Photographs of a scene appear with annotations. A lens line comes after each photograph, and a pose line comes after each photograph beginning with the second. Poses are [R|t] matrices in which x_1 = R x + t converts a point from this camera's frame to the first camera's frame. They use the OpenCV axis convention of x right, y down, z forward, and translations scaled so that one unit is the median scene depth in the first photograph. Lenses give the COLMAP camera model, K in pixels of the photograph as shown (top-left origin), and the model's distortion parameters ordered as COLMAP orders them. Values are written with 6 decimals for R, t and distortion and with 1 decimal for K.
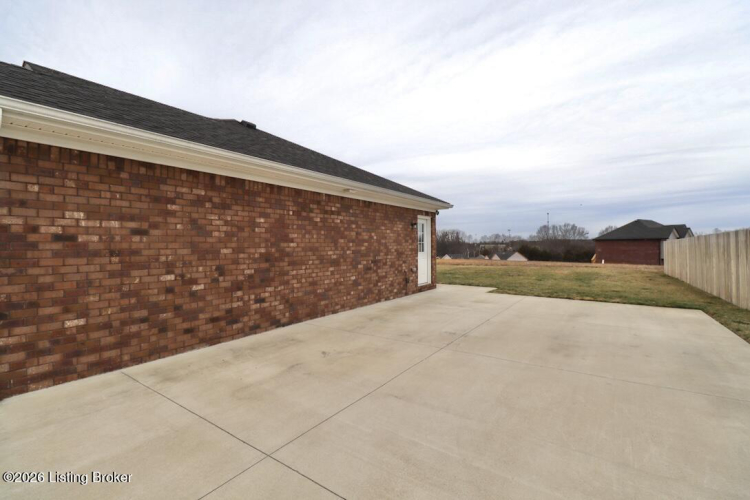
lens RADIAL K [[329.5, 0, 385.6], [0, 329.5, 248.3], [0, 0, 1]] dist [0.000761, -0.009169]
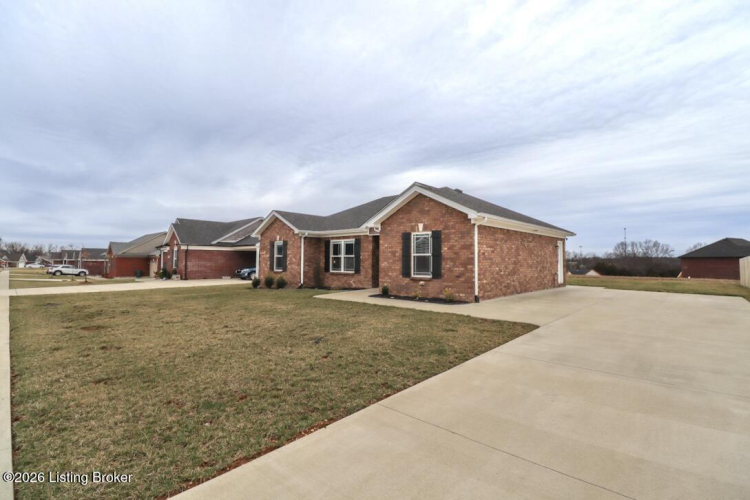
lens RADIAL K [[348.6, 0, 375.9], [0, 348.6, 243.5], [0, 0, 1]] dist [-0.000091, -0.011614]
pose [[0.987260, 0.005409, -0.159022, -0.257547], [-0.014776, 0.998220, -0.057776, 0.013770], [0.158427, 0.059389, 0.985583, -0.429602]]
